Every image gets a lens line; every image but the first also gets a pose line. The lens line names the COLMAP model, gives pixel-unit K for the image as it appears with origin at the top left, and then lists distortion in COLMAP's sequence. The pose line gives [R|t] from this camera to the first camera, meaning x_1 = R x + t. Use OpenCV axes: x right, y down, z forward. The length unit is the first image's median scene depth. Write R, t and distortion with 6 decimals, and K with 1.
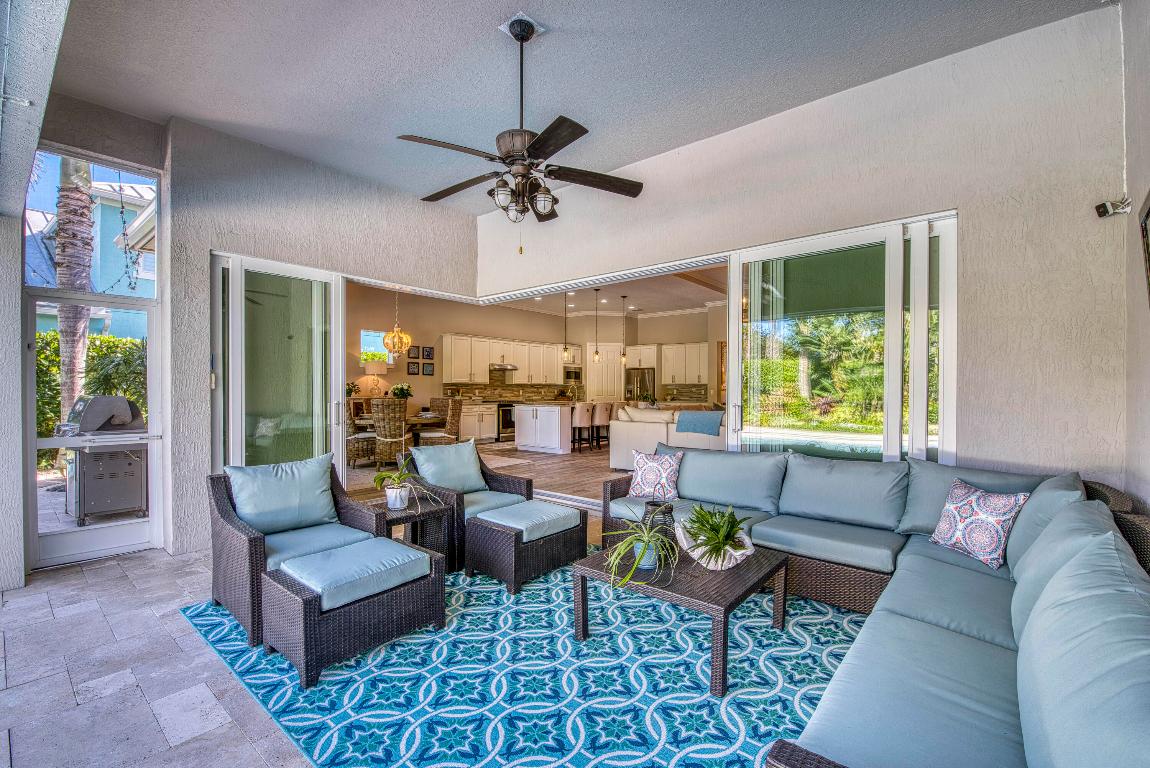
lens RADIAL K [[495.5, 0, 589.2], [0, 495.5, 393.8], [0, 0, 1]] dist [-0.003955, -0.008861]
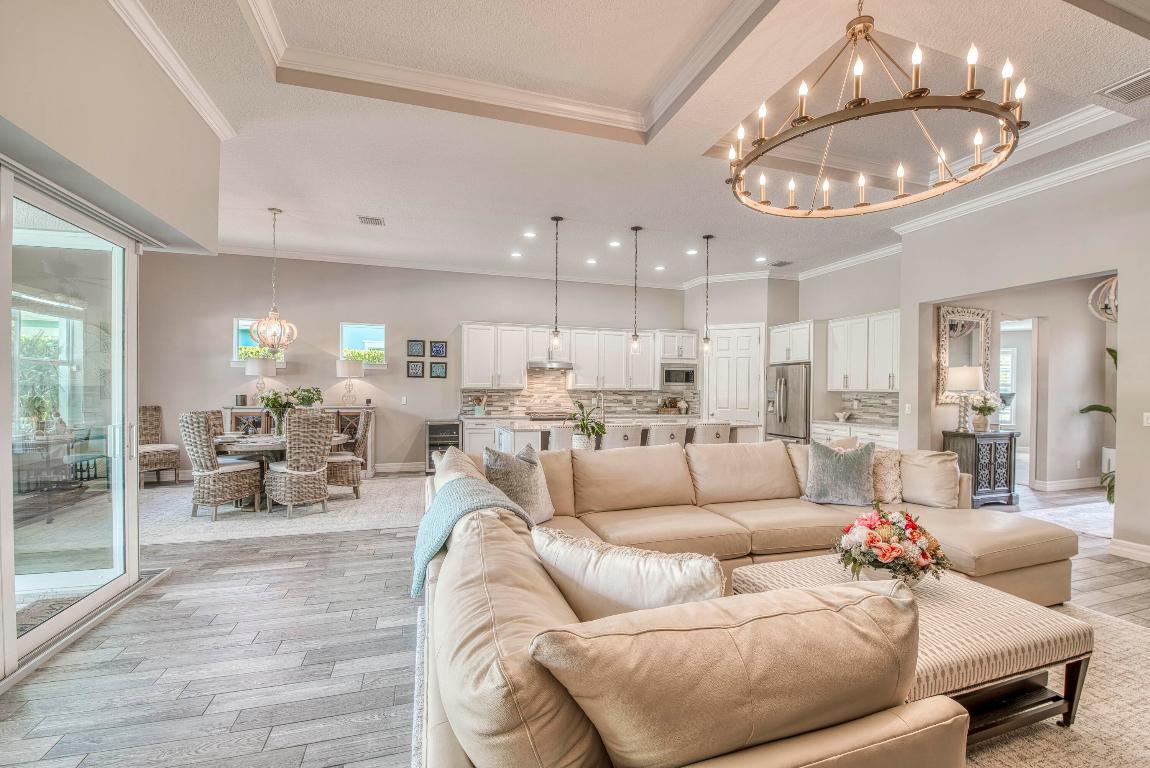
lens RADIAL K [[495.5, 0, 589.2], [0, 495.5, 393.8], [0, 0, 1]] dist [-0.003955, -0.008861]
pose [[0.839194, 0.010204, -0.543737, 1.030161], [-0.012086, 0.999927, 0.000112, -0.057940], [0.543698, 0.006477, 0.839256, 1.741359]]
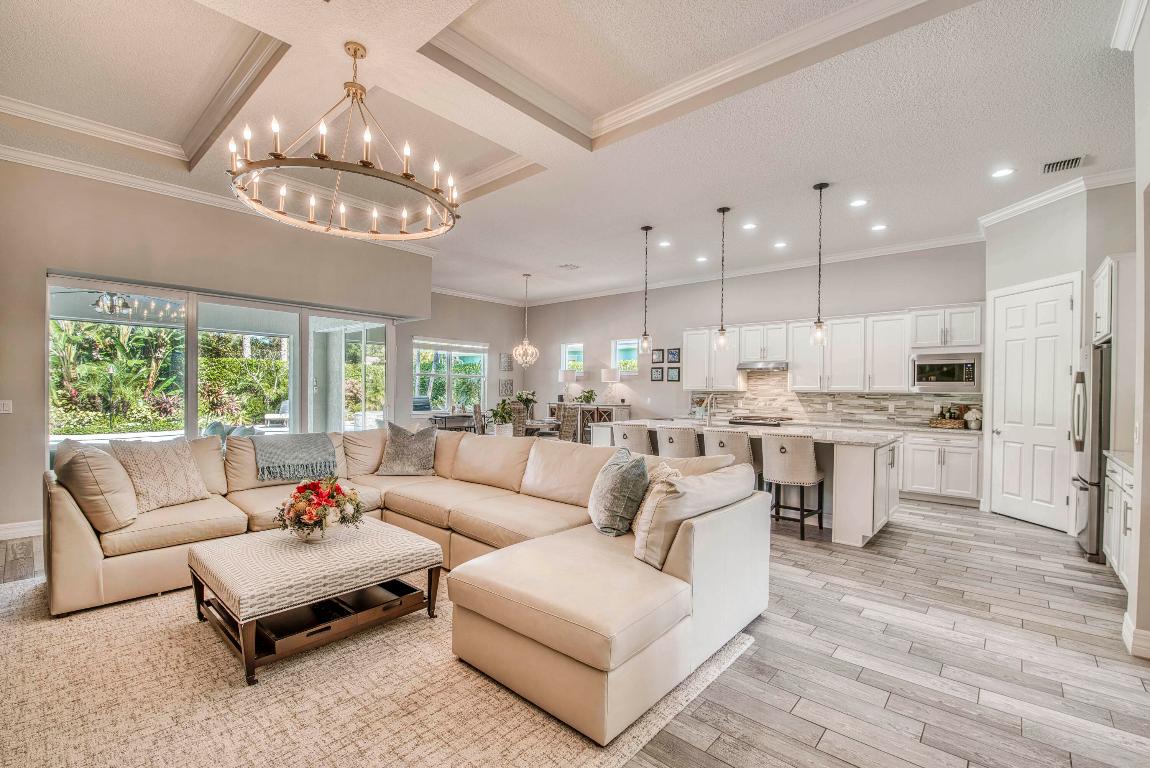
lens RADIAL K [[495.5, 0, 589.2], [0, 495.5, 393.8], [0, 0, 1]] dist [-0.003955, -0.008861]
pose [[-0.033456, 0.005383, -0.999426, 1.930633], [-0.020646, 0.999768, 0.006076, -0.065500], [0.999227, 0.020838, -0.033337, 3.171914]]
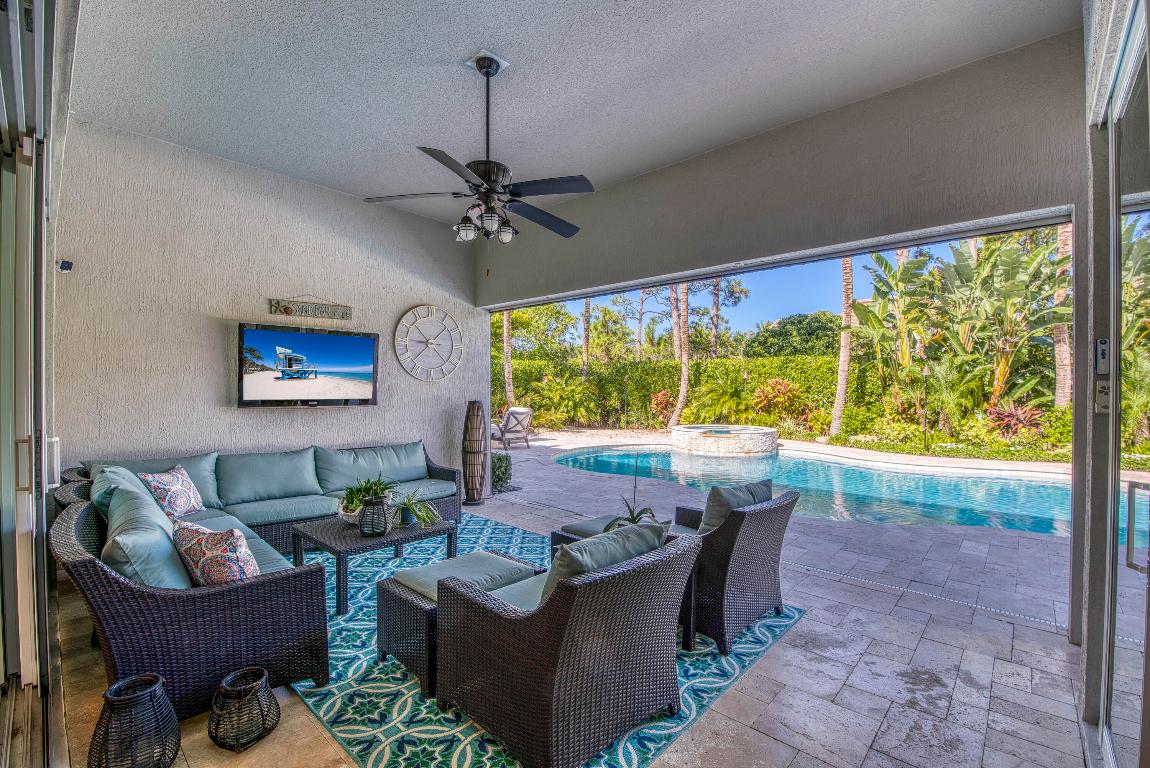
lens RADIAL K [[495.5, 0, 589.2], [0, 495.5, 393.8], [0, 0, 1]] dist [-0.003955, -0.008861]
pose [[-0.998917, -0.005793, 0.046176, -0.408185], [-0.005080, 0.999866, 0.015546, -0.045767], [-0.046260, 0.015294, -0.998812, 2.062082]]
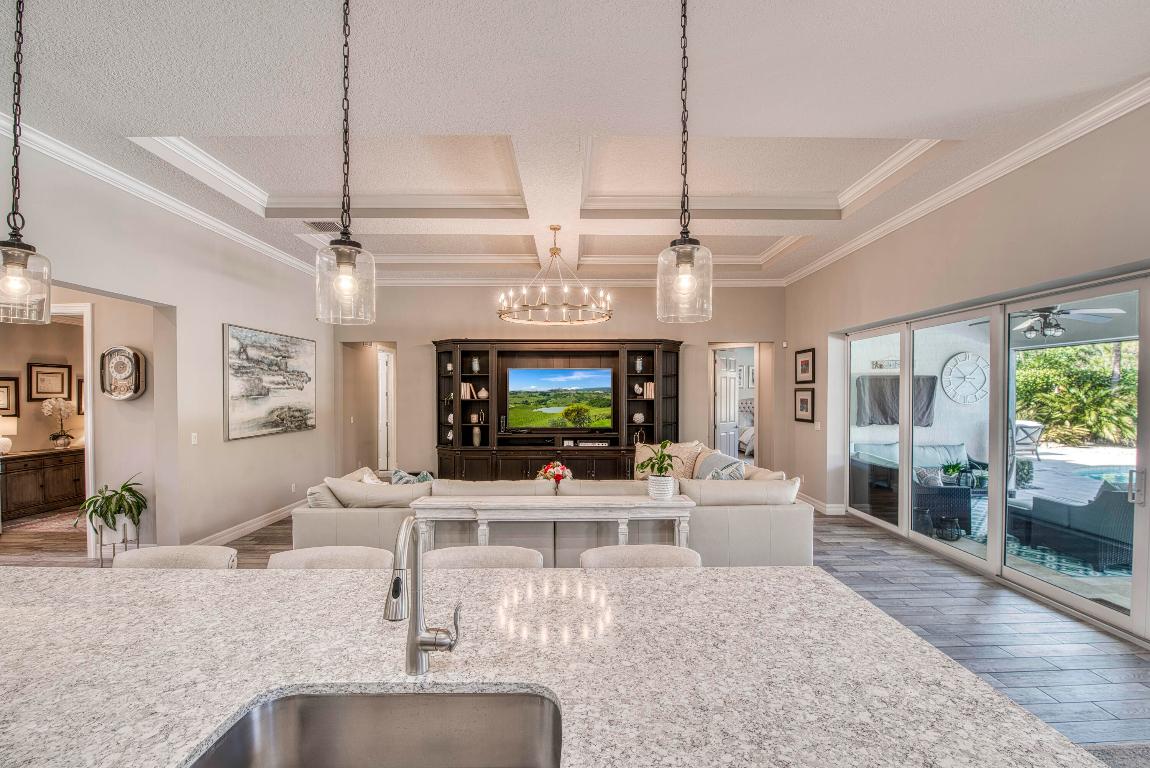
lens RADIAL K [[505.0, 0, 577.2], [0, 505.0, 402.1], [0, 0, 1]] dist [-0.003181, -0.010389]
pose [[-0.637256, -0.013281, 0.770538, -0.492728], [0.006427, 0.999725, 0.022547, -0.155153], [-0.770625, 0.019320, -0.636996, 3.748515]]
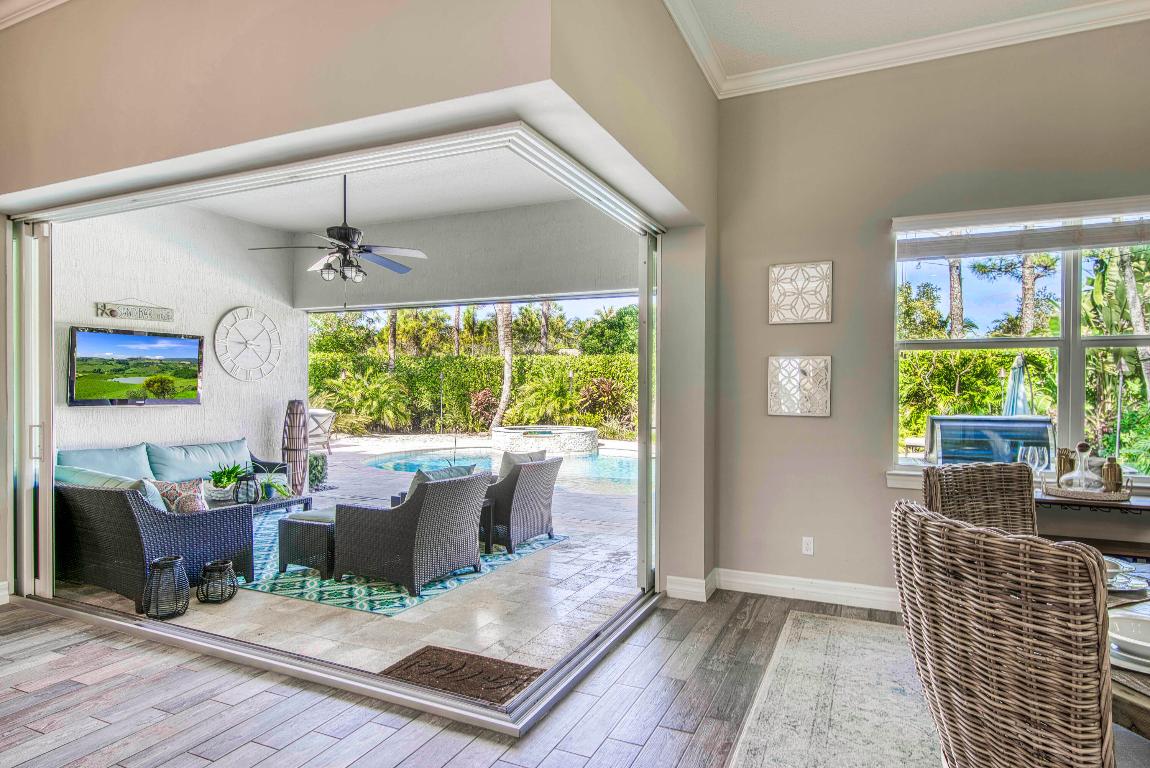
lens RADIAL K [[643.9, 0, 588.3], [0, 643.9, 394.6], [0, 0, 1]] dist [0.007467, 0.000131]
pose [[-0.967424, -0.005432, -0.253104, -0.353758], [-0.009814, 0.999823, 0.016052, -0.063054], [0.252972, 0.018014, -0.967306, 3.018665]]
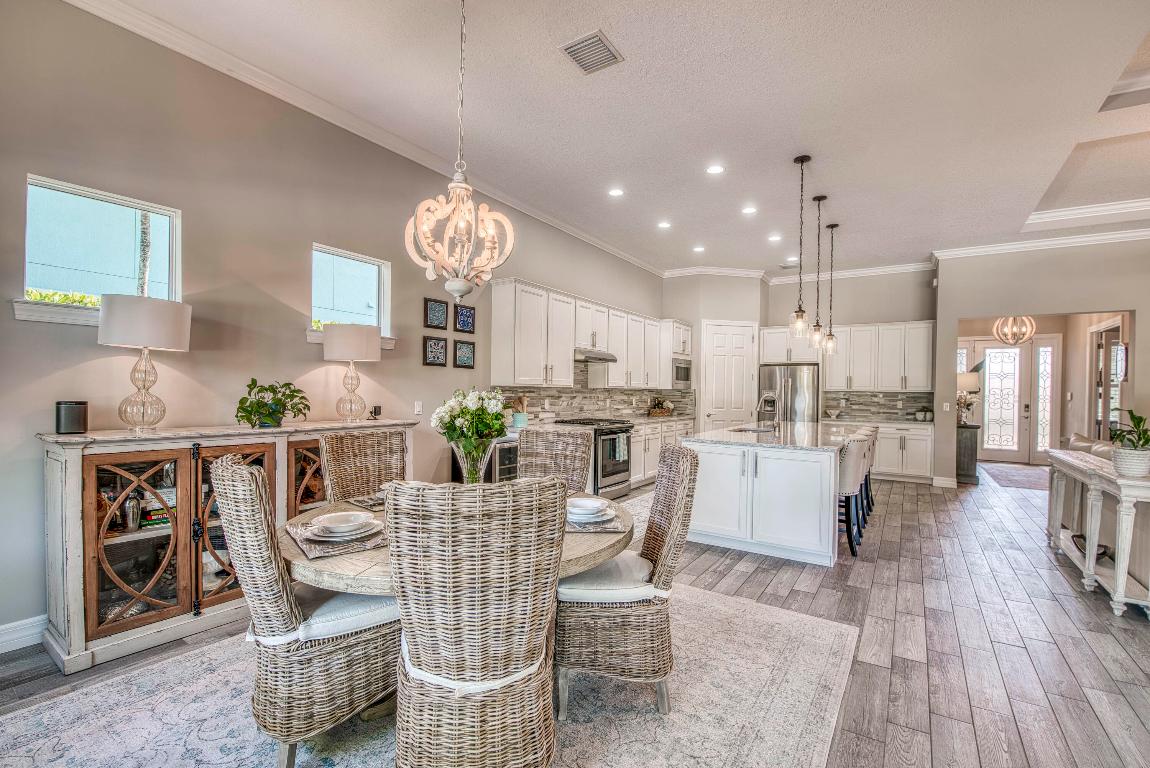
lens RADIAL K [[495.5, 0, 589.2], [0, 495.5, 393.8], [0, 0, 1]] dist [-0.003955, -0.008861]
pose [[0.994808, 0.010378, 0.101240, -0.924125], [-0.010363, 0.999946, -0.000671, -0.053949], [-0.101241, -0.000381, 0.994862, 1.937958]]
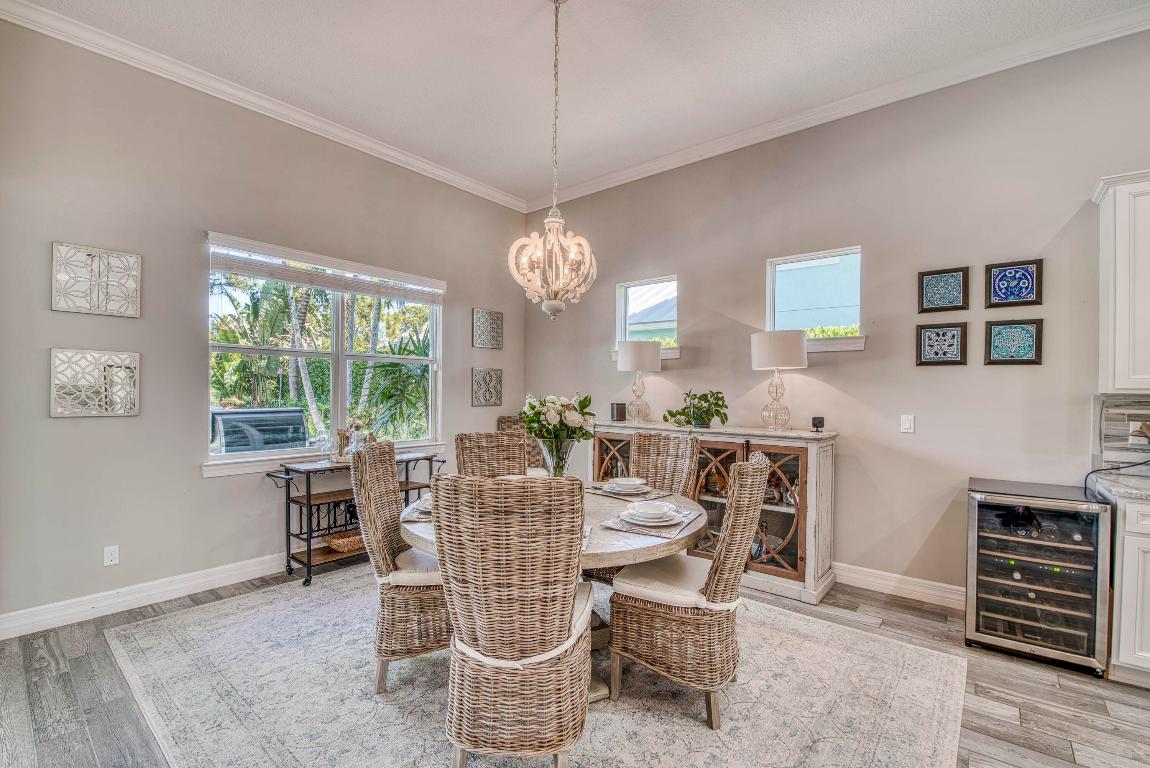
lens RADIAL K [[495.5, 0, 589.2], [0, 495.5, 393.8], [0, 0, 1]] dist [-0.003955, -0.008861]
pose [[-0.000712, 0.003064, -0.999995, -0.189926], [-0.018811, 0.999818, 0.003077, -0.064339], [0.999823, 0.018813, -0.000654, 2.751520]]
